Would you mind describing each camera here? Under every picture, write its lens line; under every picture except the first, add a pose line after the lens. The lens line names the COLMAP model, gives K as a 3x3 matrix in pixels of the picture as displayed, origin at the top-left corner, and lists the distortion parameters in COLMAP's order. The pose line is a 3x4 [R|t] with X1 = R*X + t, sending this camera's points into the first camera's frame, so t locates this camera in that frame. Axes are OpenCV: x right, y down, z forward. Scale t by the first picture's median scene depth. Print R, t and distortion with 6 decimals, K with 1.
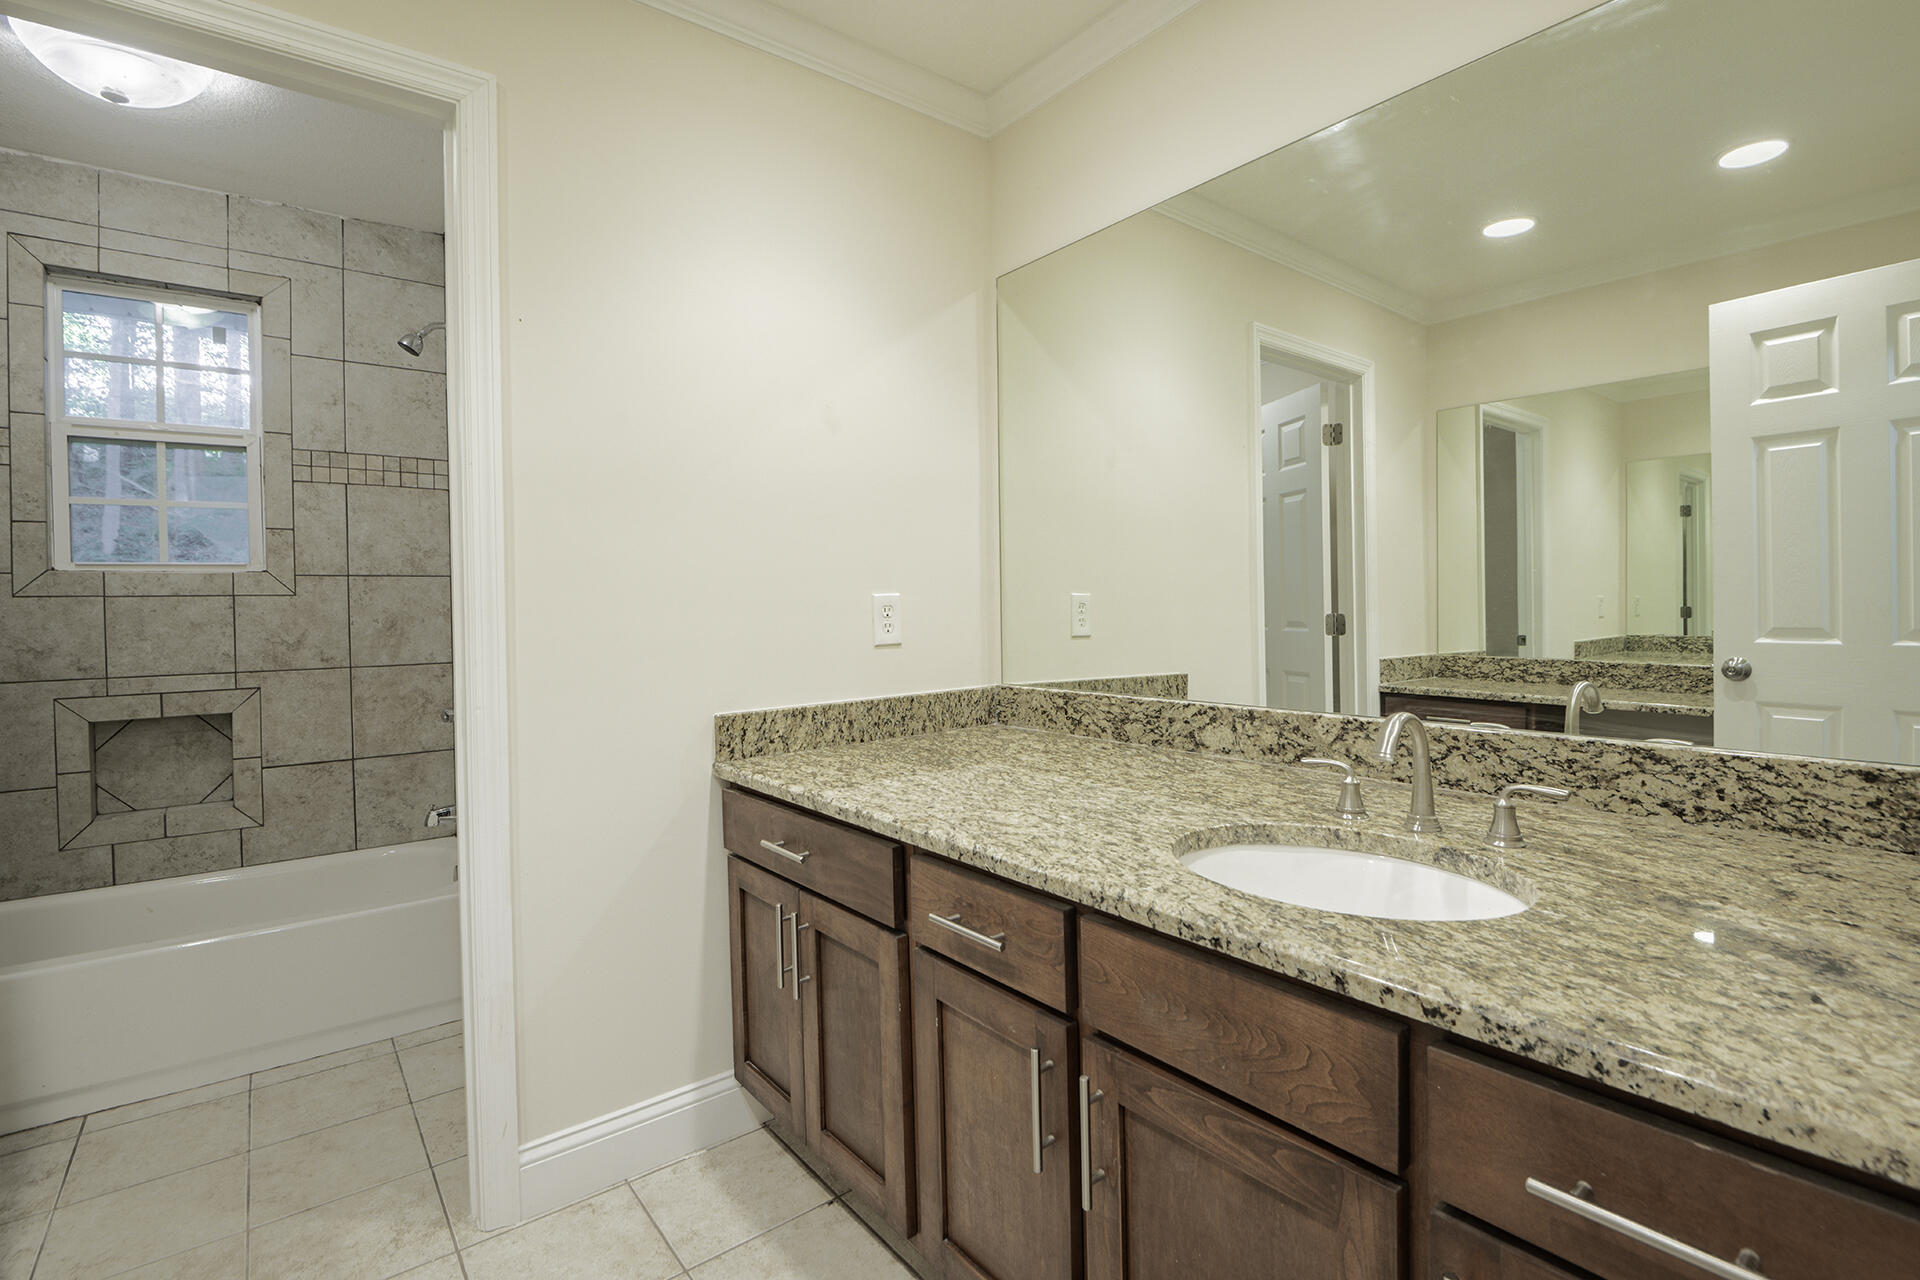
lens RADIAL K [[812.4, 0, 872.7], [0, 812.4, 627.8], [0, 0, 1]] dist [-0.020082, 0.000063]
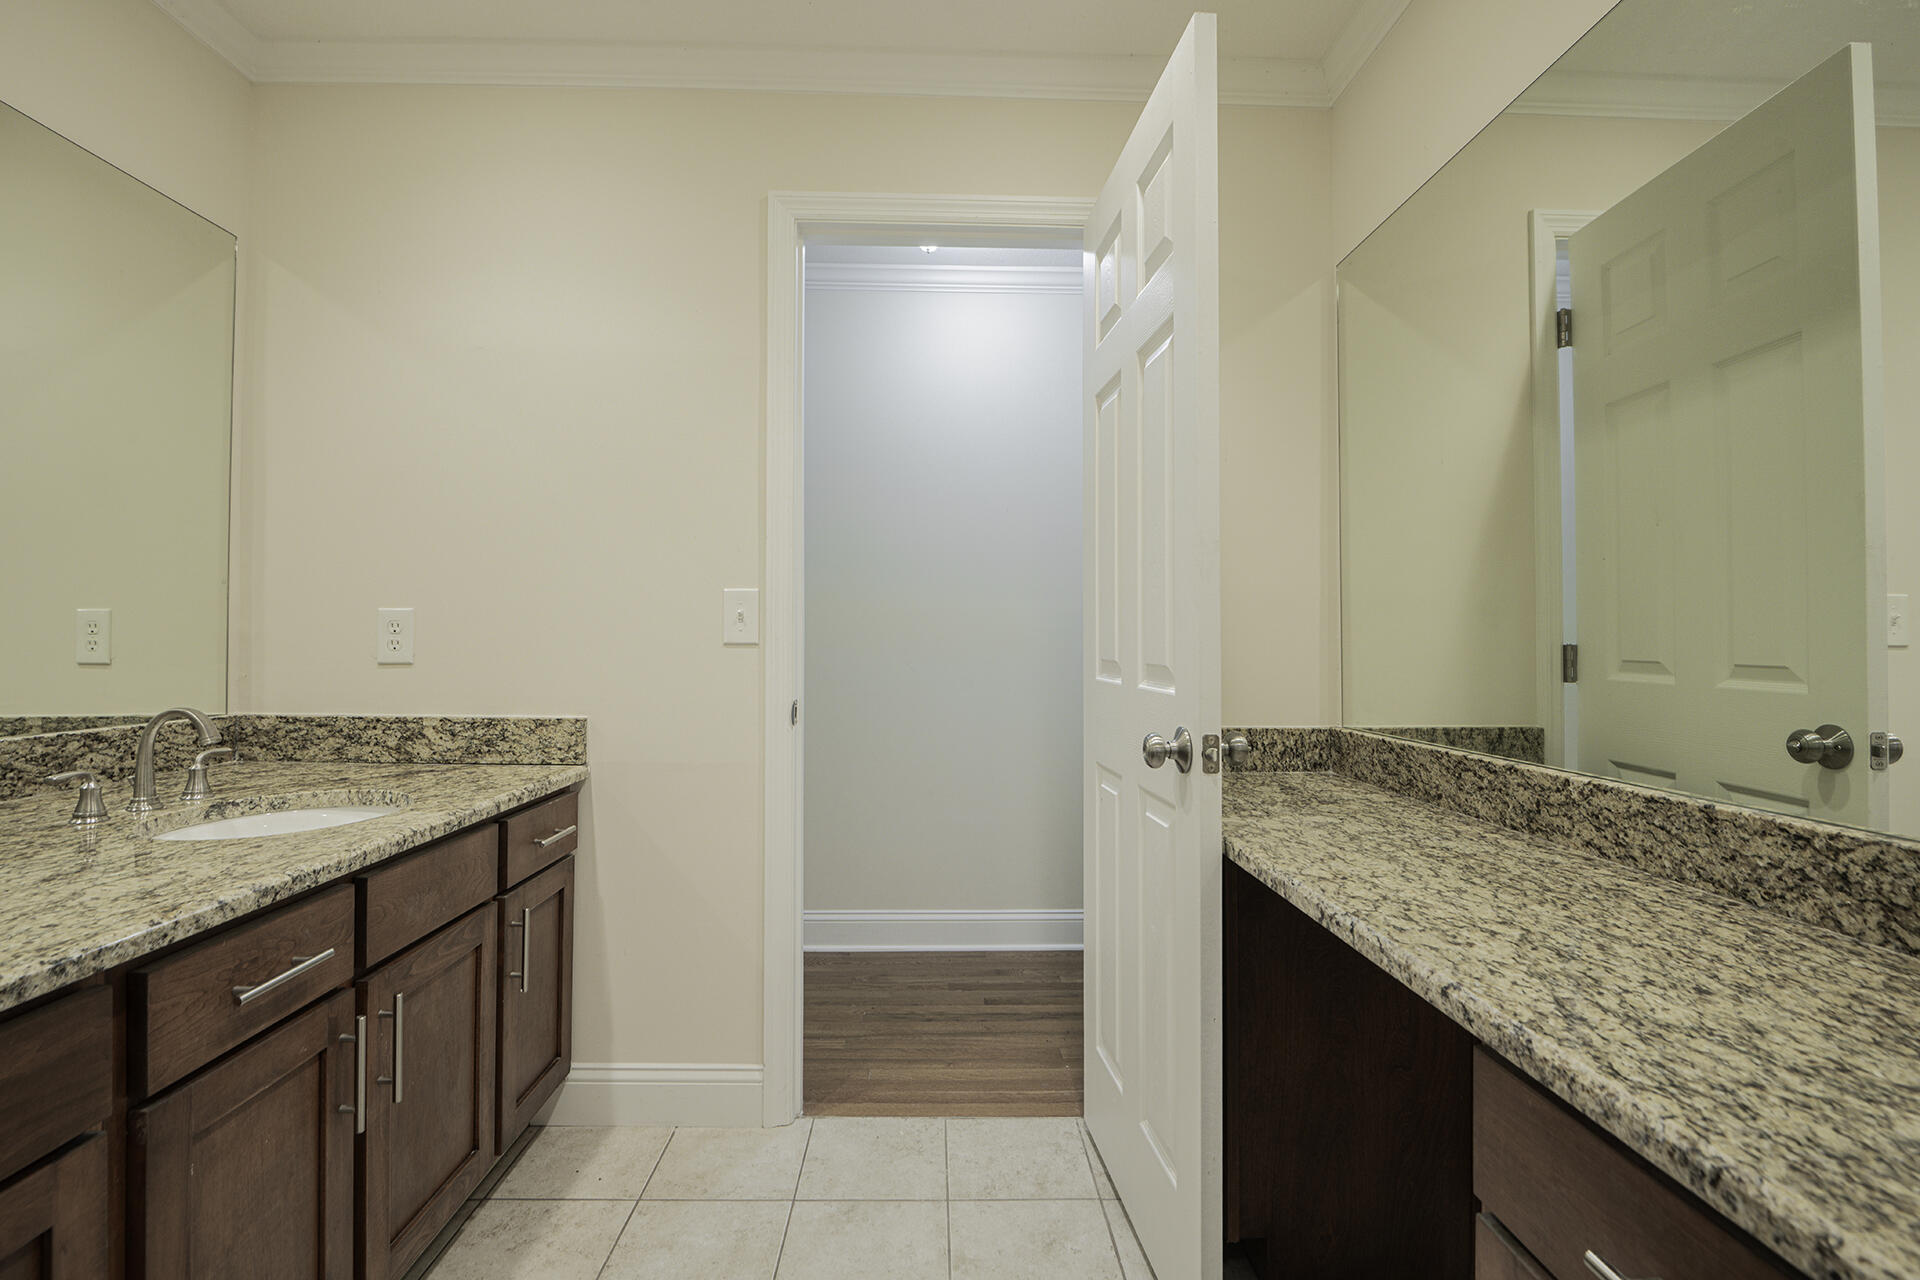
lens RADIAL K [[889.2, 0, 956.0], [0, 889.2, 615.1], [0, 0, 1]] dist [-0.002637, -0.010709]
pose [[-0.812315, 0.029914, 0.582451, -1.050934], [0.023366, 0.999551, -0.018748, 0.016752], [-0.582750, -0.001619, -0.812650, 1.357256]]
